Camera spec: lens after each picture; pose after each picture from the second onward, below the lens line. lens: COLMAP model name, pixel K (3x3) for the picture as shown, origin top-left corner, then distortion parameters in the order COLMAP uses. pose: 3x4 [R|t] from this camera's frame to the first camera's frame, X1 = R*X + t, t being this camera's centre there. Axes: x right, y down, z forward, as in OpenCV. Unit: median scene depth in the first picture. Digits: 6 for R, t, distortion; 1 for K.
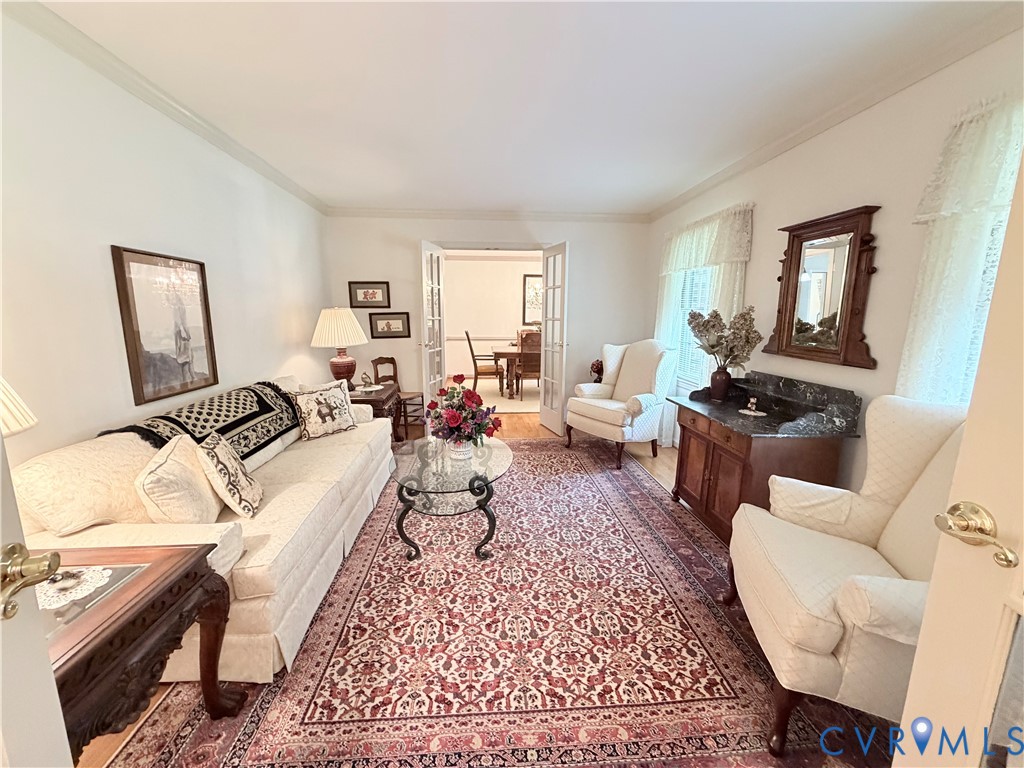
lens RADIAL K [[408.8, 0, 511.2], [0, 408.8, 386.9], [0, 0, 1]] dist [0.000633, 0.000117]
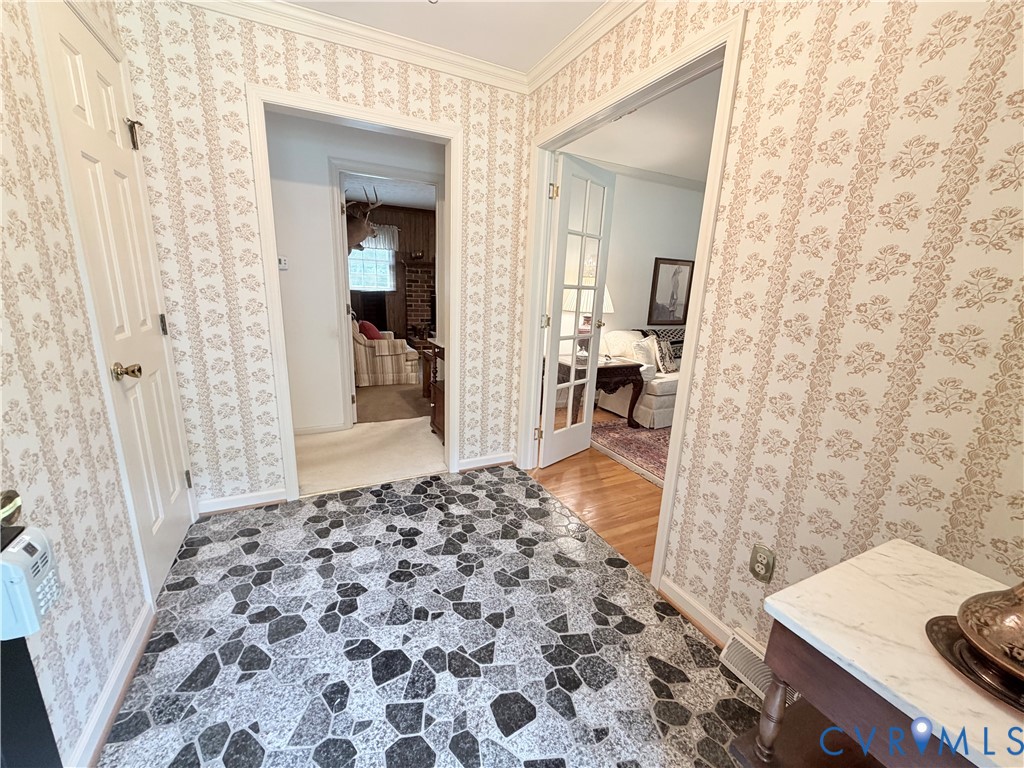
lens RADIAL K [[408.8, 0, 508.9], [0, 408.8, 387.5], [0, 0, 1]] dist [0.000633, 0.000117]
pose [[0.372209, 0.229865, -0.899235, 0.977812], [-0.198278, 0.966174, 0.164905, 0.159263], [0.906723, 0.116919, 0.405196, -0.632677]]
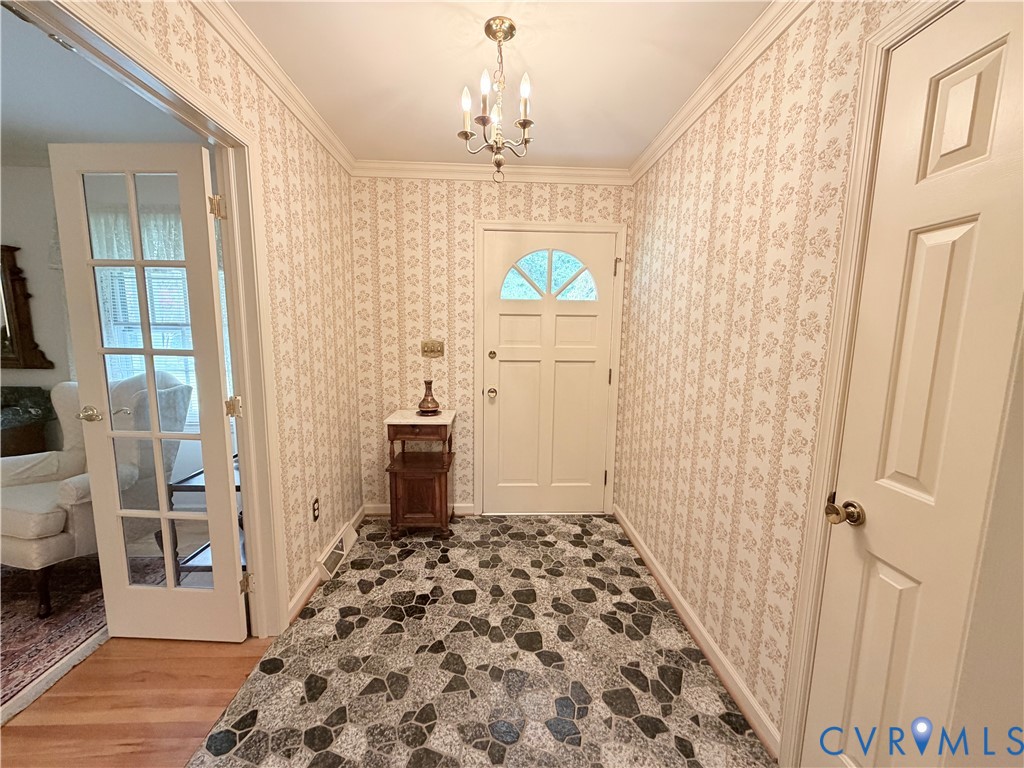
lens RADIAL K [[408.8, 0, 509.2], [0, 408.8, 384.1], [0, 0, 1]] dist [0.000633, 0.000117]
pose [[0.030371, -0.137301, 0.990064, -0.430662], [0.161710, 0.978146, 0.130688, 0.076446], [-0.986371, 0.156134, 0.051910, -0.572936]]
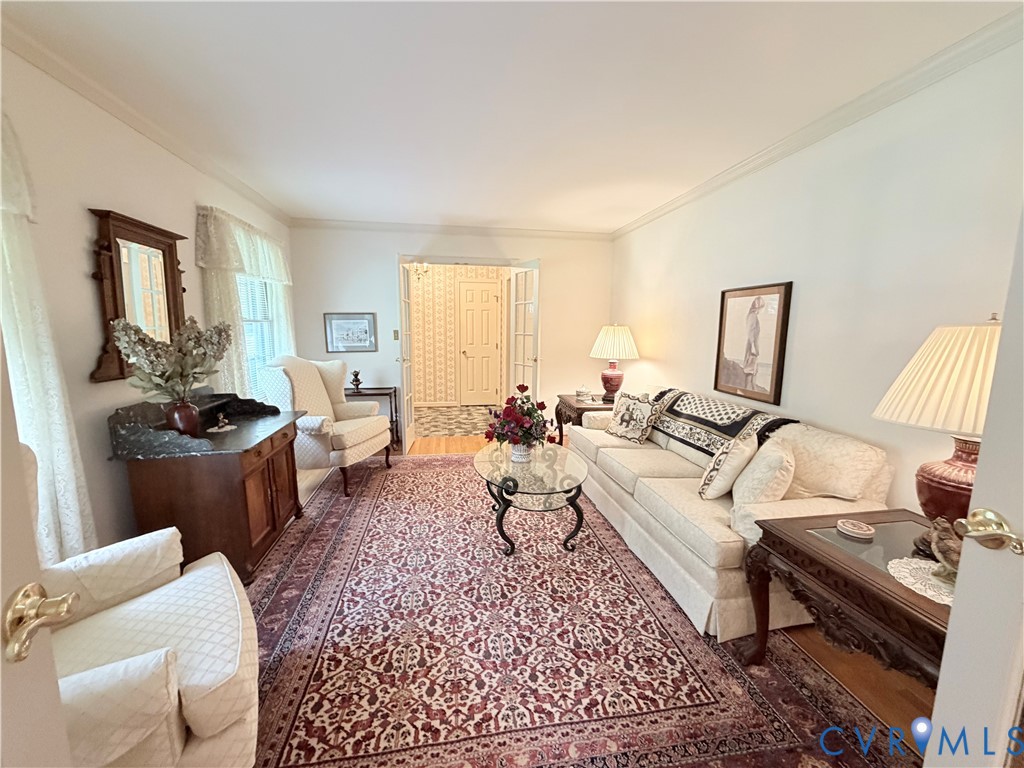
lens RADIAL K [[408.8, 0, 510.6], [0, 408.8, 384.0], [0, 0, 1]] dist [0.000633, 0.000117]
pose [[-0.995863, 0.000876, -0.090864, 0.010431], [-0.027648, 0.949621, 0.312178, -0.434995], [0.086560, 0.313398, -0.945668, 2.356778]]
